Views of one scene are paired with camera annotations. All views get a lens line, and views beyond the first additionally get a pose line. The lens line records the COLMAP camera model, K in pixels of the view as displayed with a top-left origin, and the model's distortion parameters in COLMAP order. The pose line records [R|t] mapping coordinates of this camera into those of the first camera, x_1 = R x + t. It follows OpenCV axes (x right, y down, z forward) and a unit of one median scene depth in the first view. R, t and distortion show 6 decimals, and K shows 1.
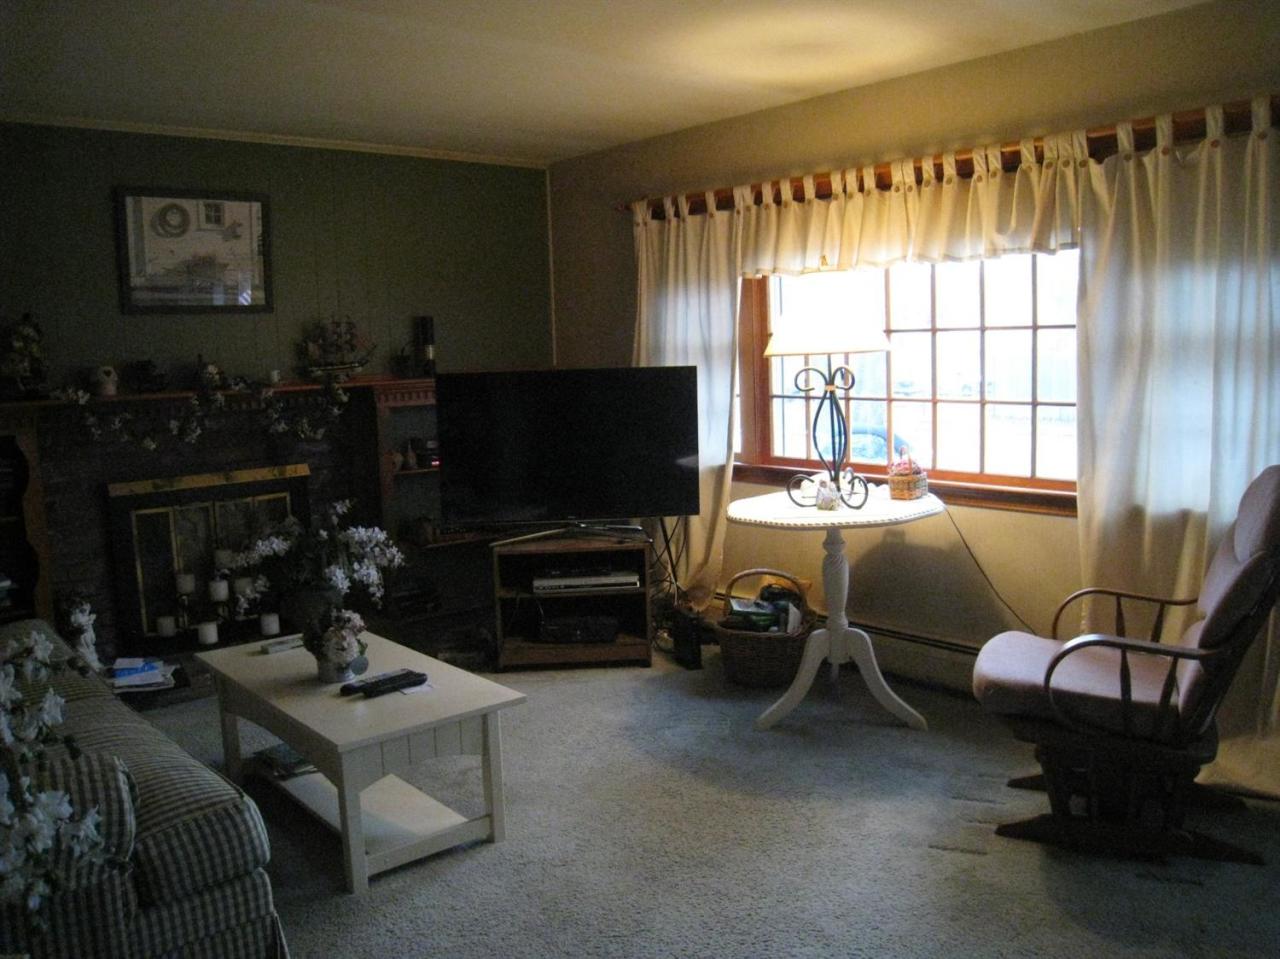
lens RADIAL K [[1056.8, 0, 640.0], [0, 1056.8, 479.5], [0, 0, 1]] dist [-0.166579, 0.106713]
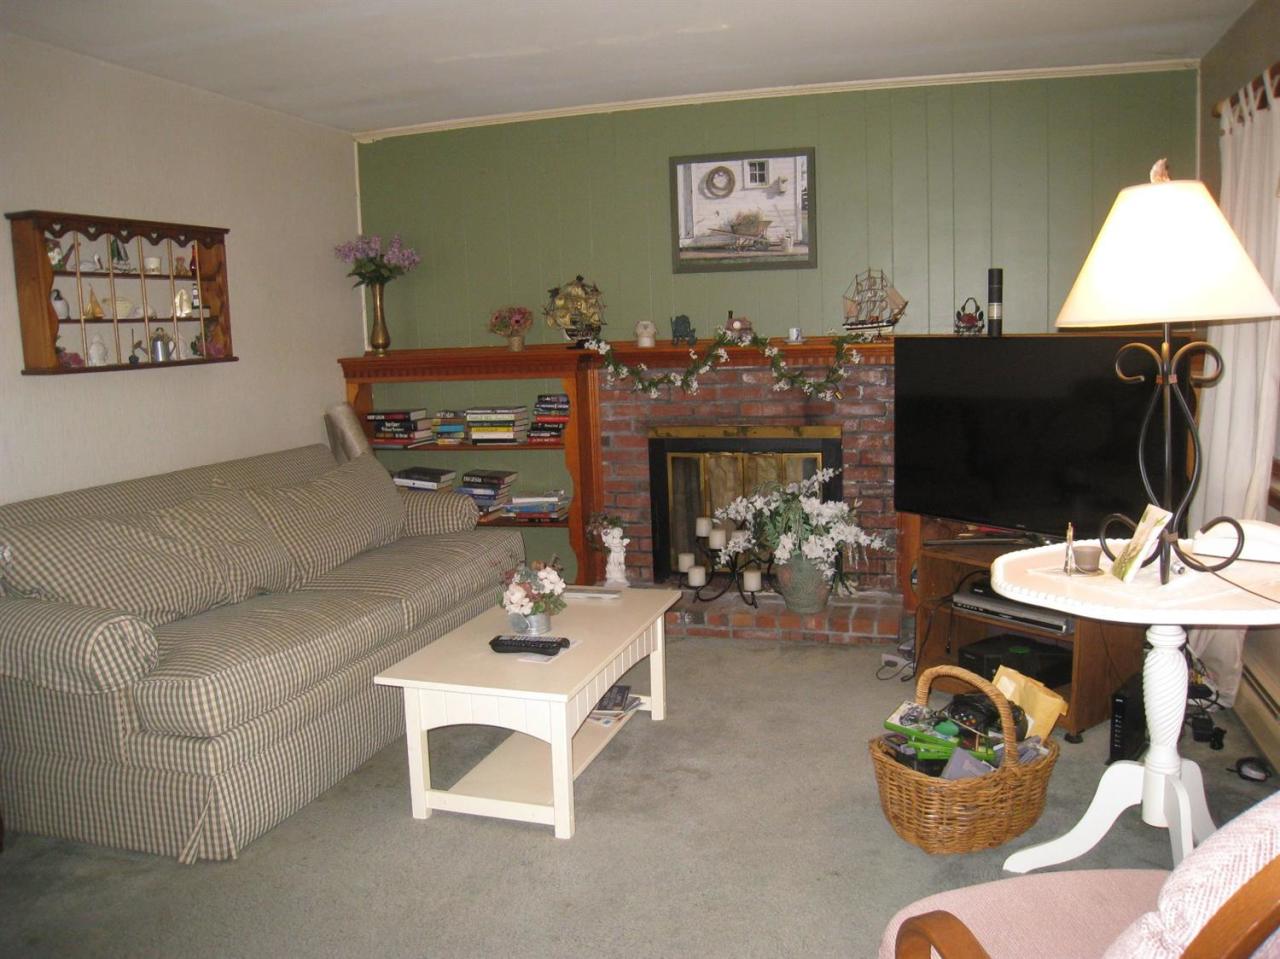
lens RADIAL K [[1056.8, 0, 640.0], [0, 1056.8, 479.5], [0, 0, 1]] dist [-0.166579, 0.106713]
pose [[0.523553, 0.135208, -0.841197, 0.520536], [-0.088699, 0.990612, 0.104018, -0.065063], [0.847364, 0.020154, 0.530630, 0.425714]]
